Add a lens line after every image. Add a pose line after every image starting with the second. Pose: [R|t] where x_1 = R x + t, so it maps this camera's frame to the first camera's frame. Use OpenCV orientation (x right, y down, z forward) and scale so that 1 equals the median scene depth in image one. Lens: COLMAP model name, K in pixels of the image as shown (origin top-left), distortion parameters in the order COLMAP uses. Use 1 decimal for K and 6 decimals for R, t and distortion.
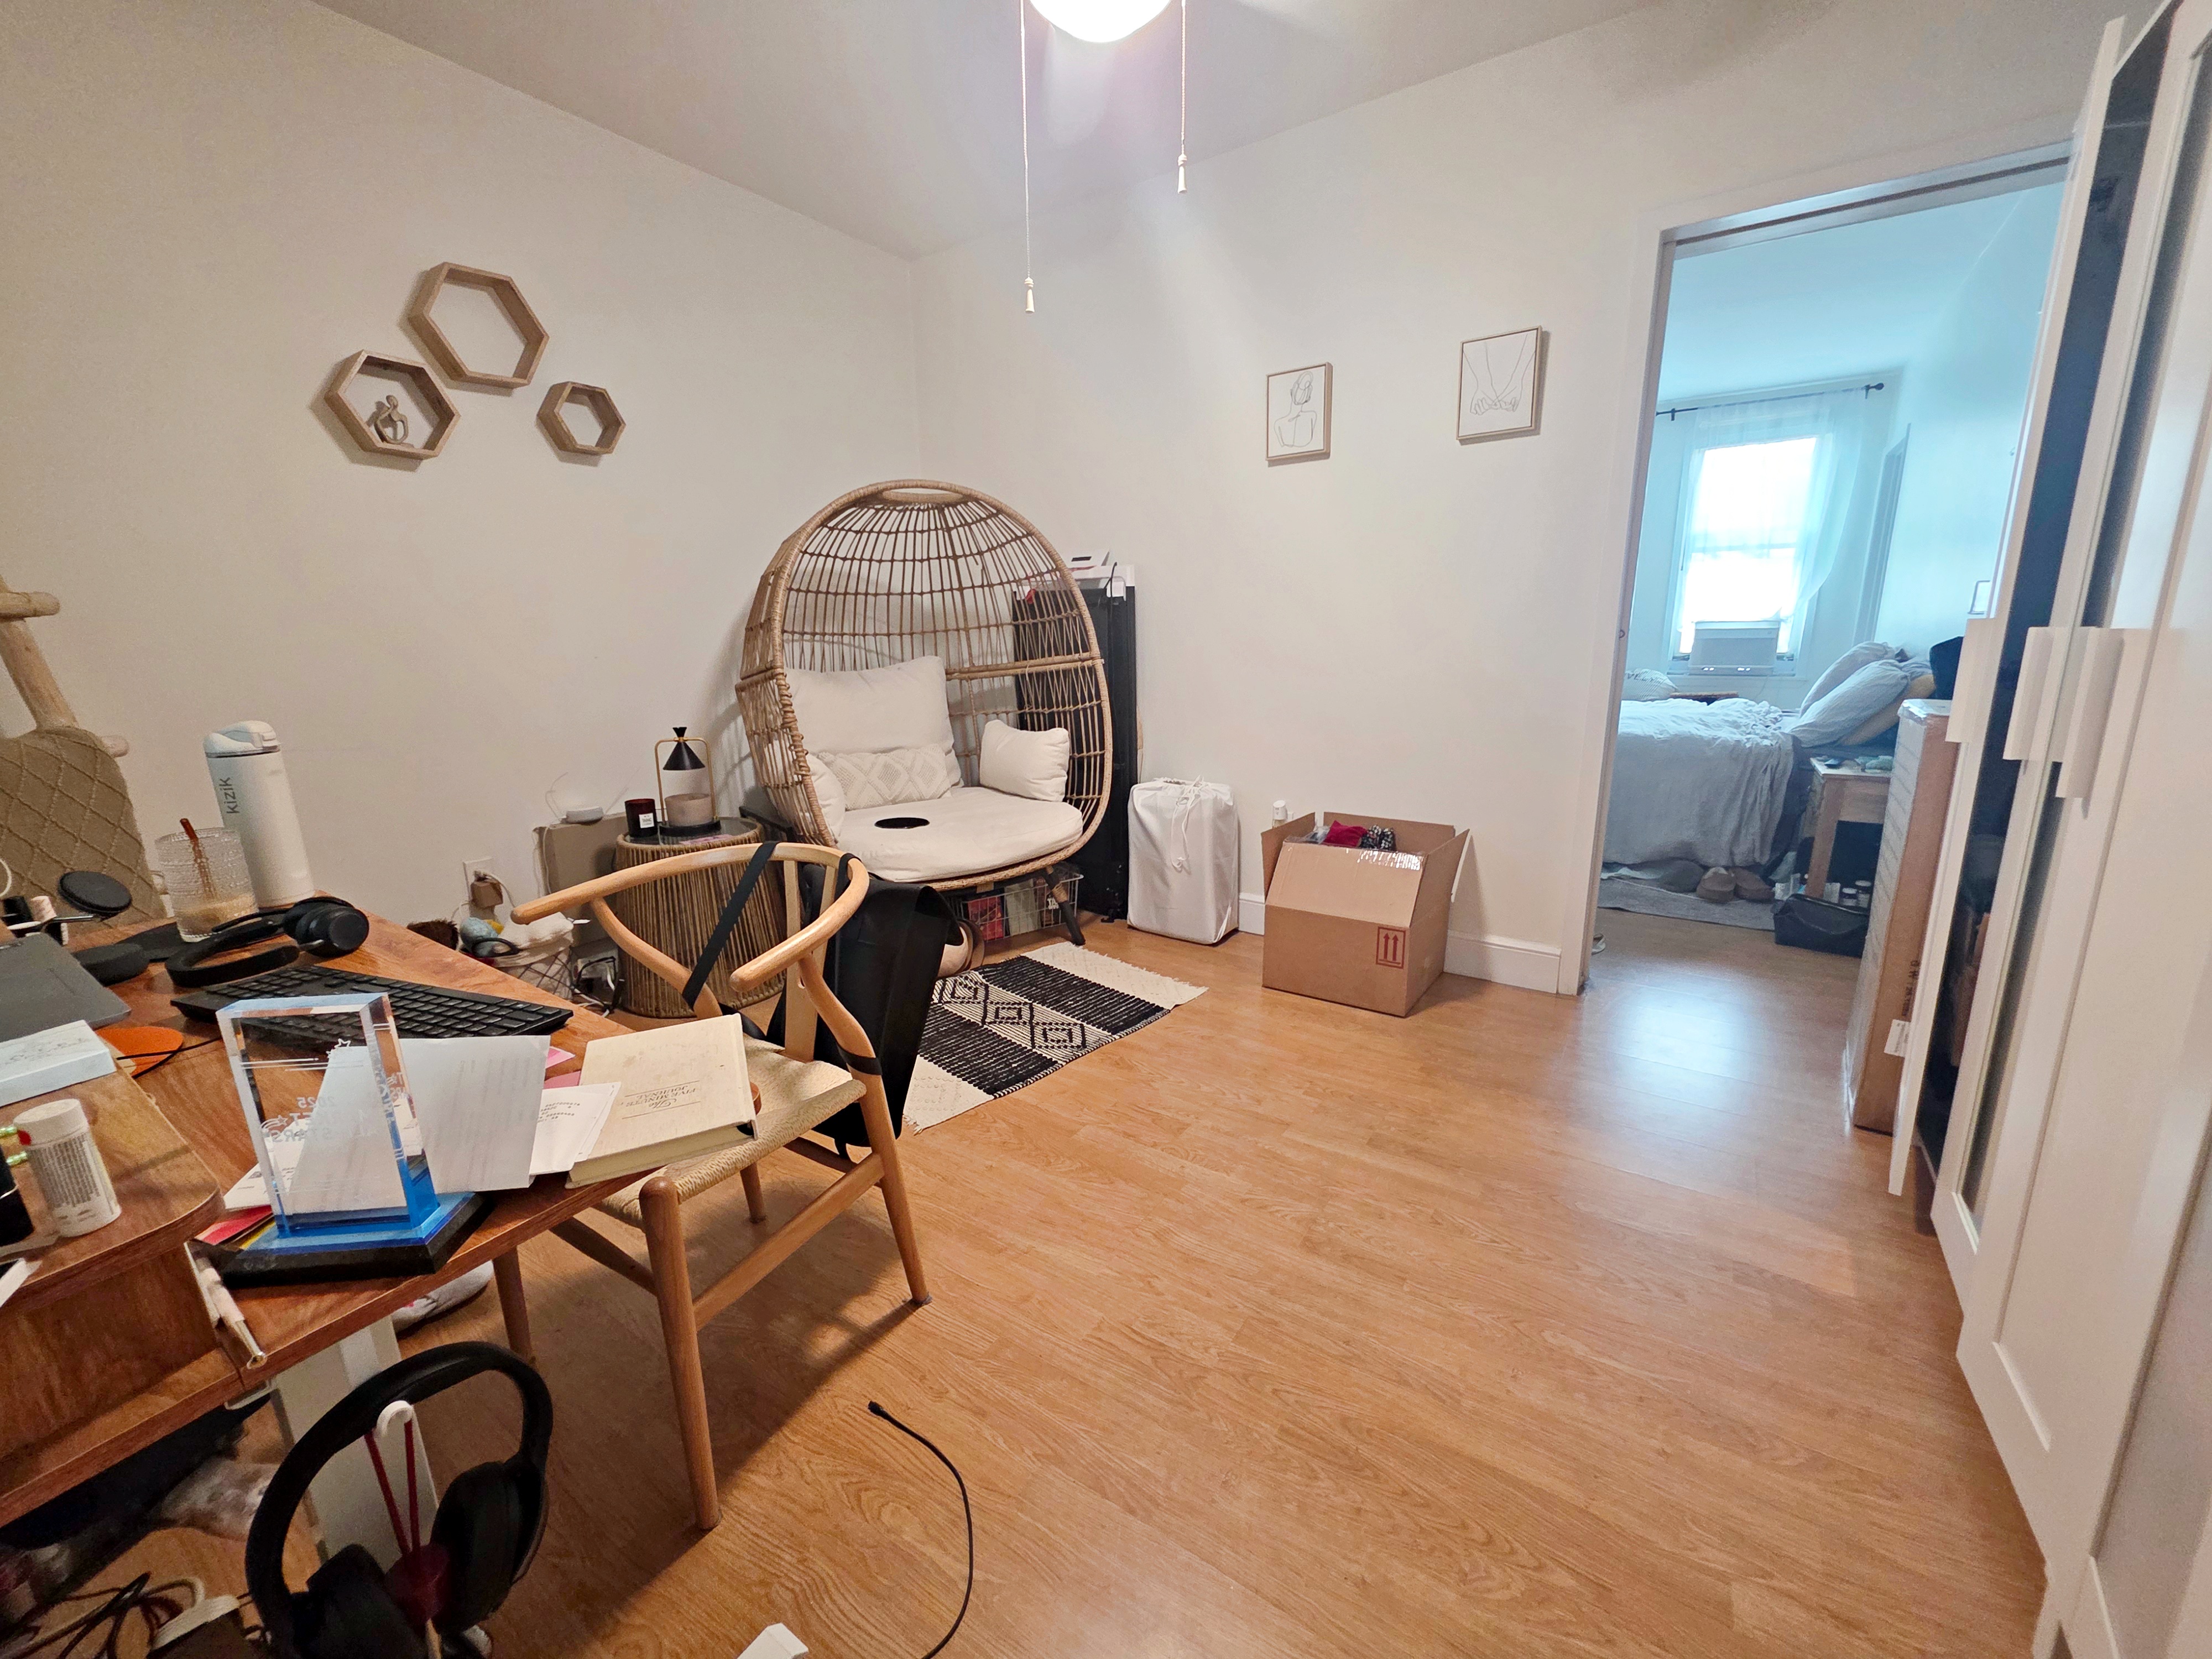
lens RADIAL K [[880.2, 0, 1104.0], [0, 880.2, 835.3], [0, 0, 1]] dist [0.000998, -0.000100]
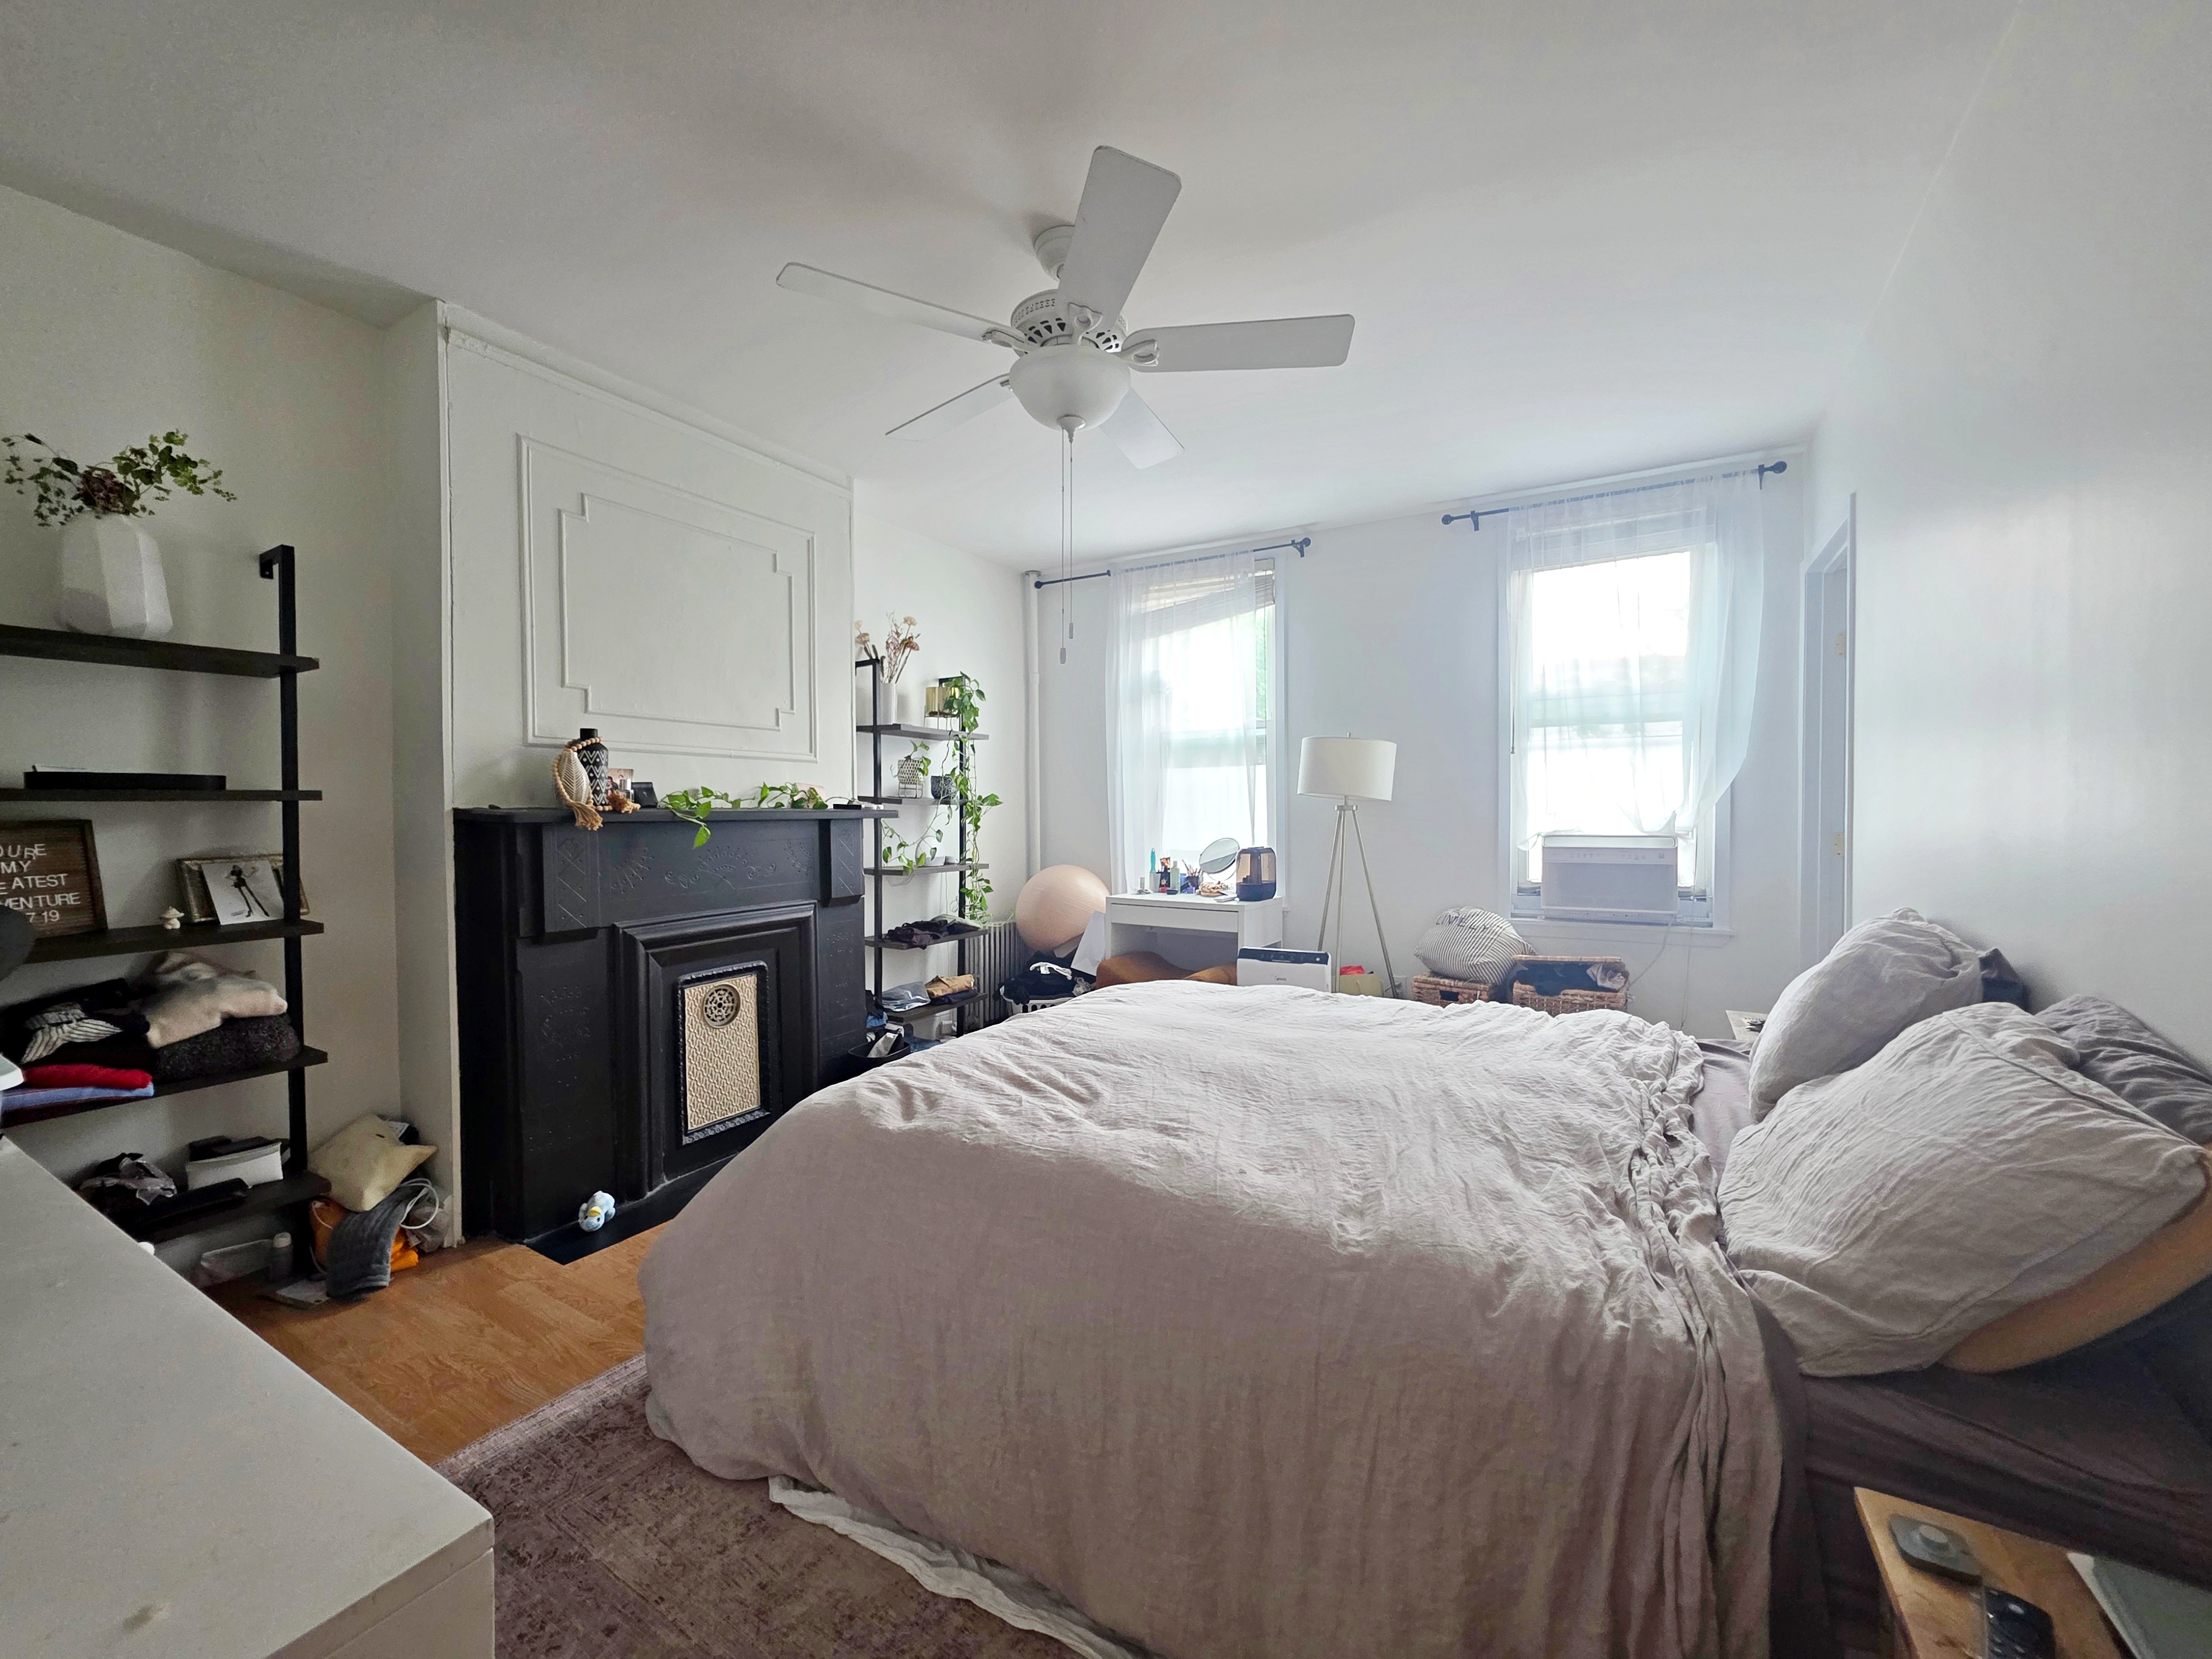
lens RADIAL K [[880.2, 0, 1105.5], [0, 880.2, 817.1], [0, 0, 1]] dist [0.000998, -0.000100]
pose [[0.997892, 0.020788, 0.061476, 0.360715], [-0.007127, 0.976682, -0.214573, -0.131639], [-0.064503, 0.213682, 0.974771, 0.460062]]
